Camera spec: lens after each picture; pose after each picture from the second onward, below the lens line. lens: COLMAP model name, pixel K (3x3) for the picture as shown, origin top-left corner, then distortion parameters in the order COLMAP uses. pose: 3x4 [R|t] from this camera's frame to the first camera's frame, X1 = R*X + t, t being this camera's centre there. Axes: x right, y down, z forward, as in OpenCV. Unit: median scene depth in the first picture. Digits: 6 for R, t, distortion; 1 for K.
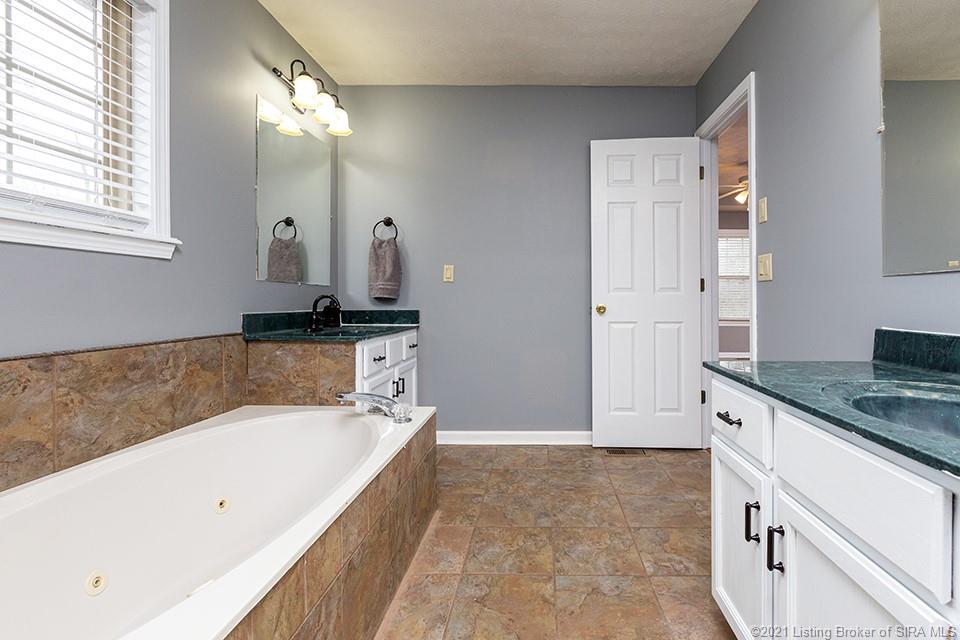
lens RADIAL K [[452.2, 0, 538.4], [0, 452.2, 302.4], [0, 0, 1]] dist [-0.000699, -0.000032]
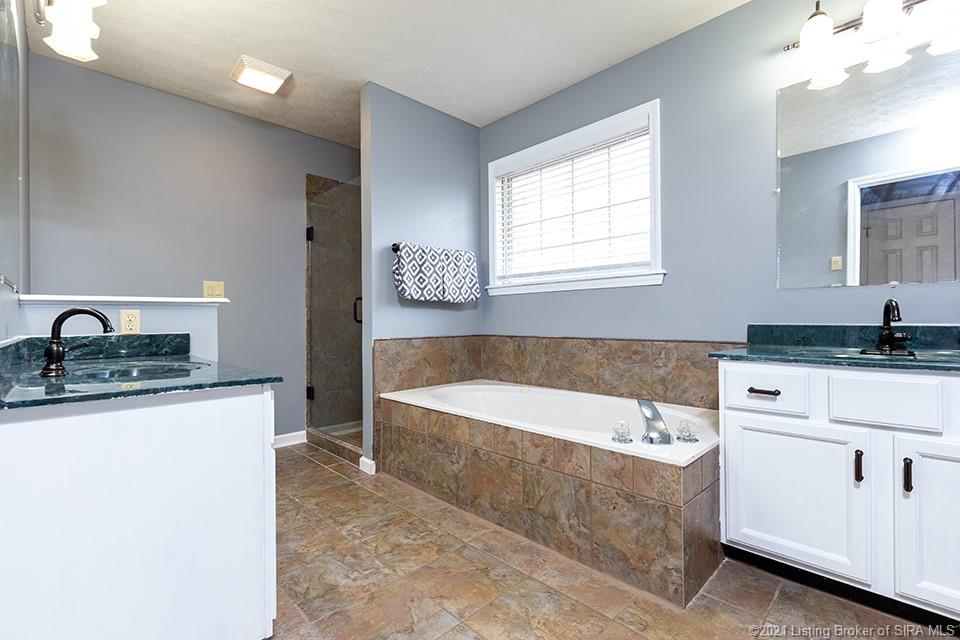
lens RADIAL K [[424.5, 0, 474.1], [0, 424.5, 317.1], [0, 0, 1]] dist [0.002183, -0.002274]
pose [[-0.709057, -0.008553, -0.705099, 0.507480], [-0.003679, 0.999958, -0.008431, 0.021474], [0.705142, -0.003384, -0.709059, 1.351931]]
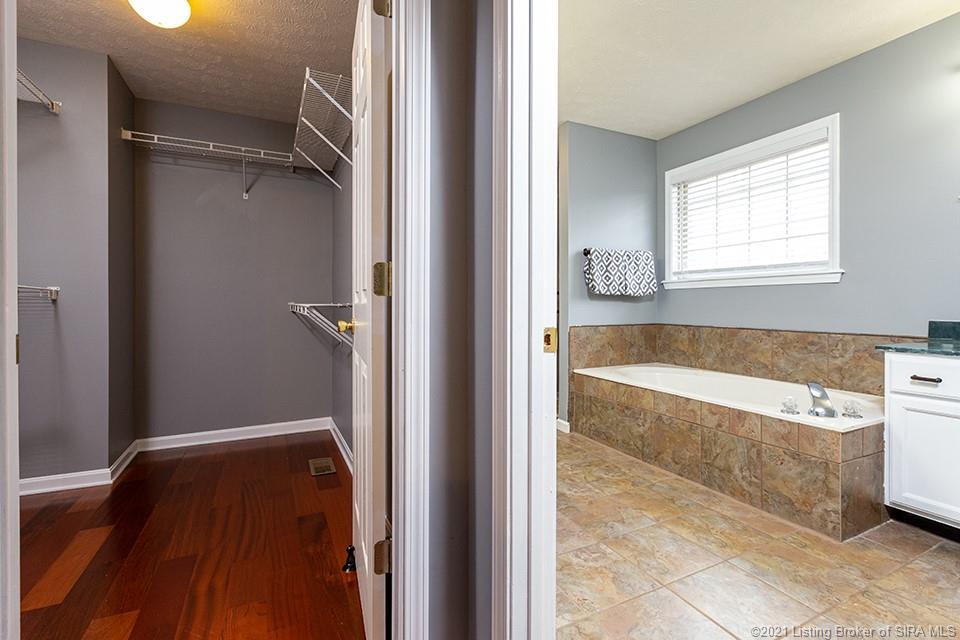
lens RADIAL K [[424.5, 0, 499.4], [0, 424.5, 306.4], [0, 0, 1]] dist [0.002183, -0.002274]
pose [[-0.887581, -0.007049, -0.460597, 0.829956], [-0.010544, 0.999932, 0.005015, -0.003733], [0.460531, 0.009308, -0.887595, 1.560528]]
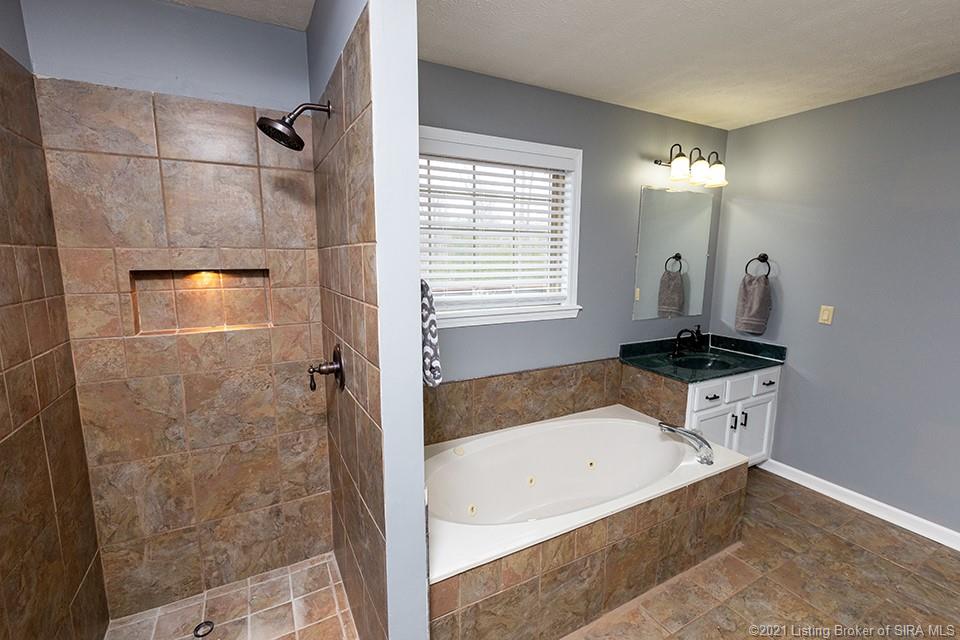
lens RADIAL K [[424.5, 0, 474.2], [0, 424.5, 319.6], [0, 0, 1]] dist [0.002183, -0.002274]
pose [[0.471268, 0.136828, -0.871312, 0.354621], [-0.005330, 0.988317, 0.152319, -0.289761], [0.881974, -0.067139, 0.466492, -0.078619]]
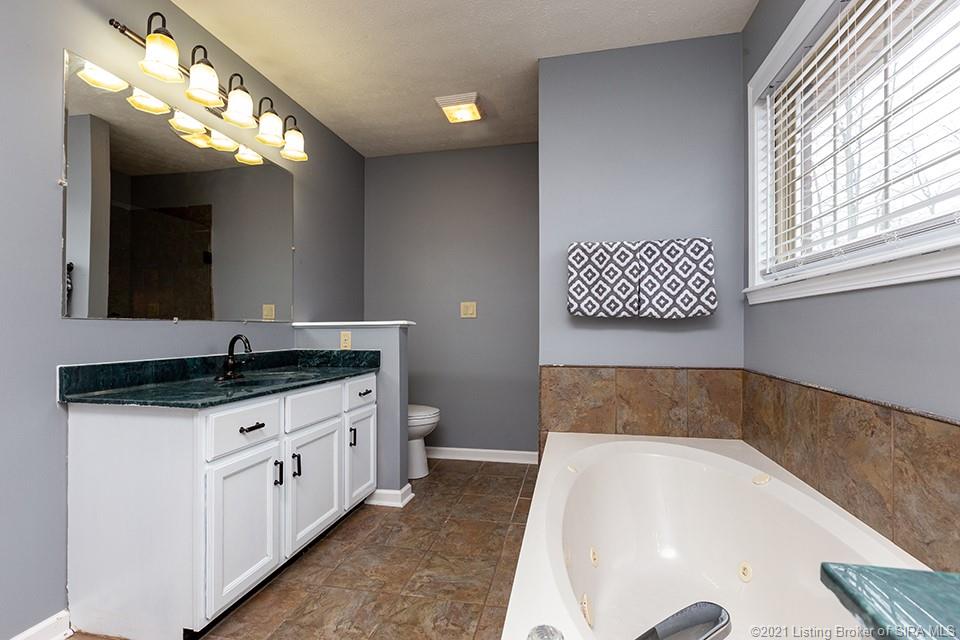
lens RADIAL K [[424.5, 0, 473.8], [0, 424.5, 322.4], [0, 0, 1]] dist [0.002183, -0.002274]
pose [[-0.983902, -0.005622, 0.178622, -0.280267], [-0.006576, 0.999967, -0.004749, -0.027424], [-0.178590, -0.005847, -0.983906, 1.314694]]
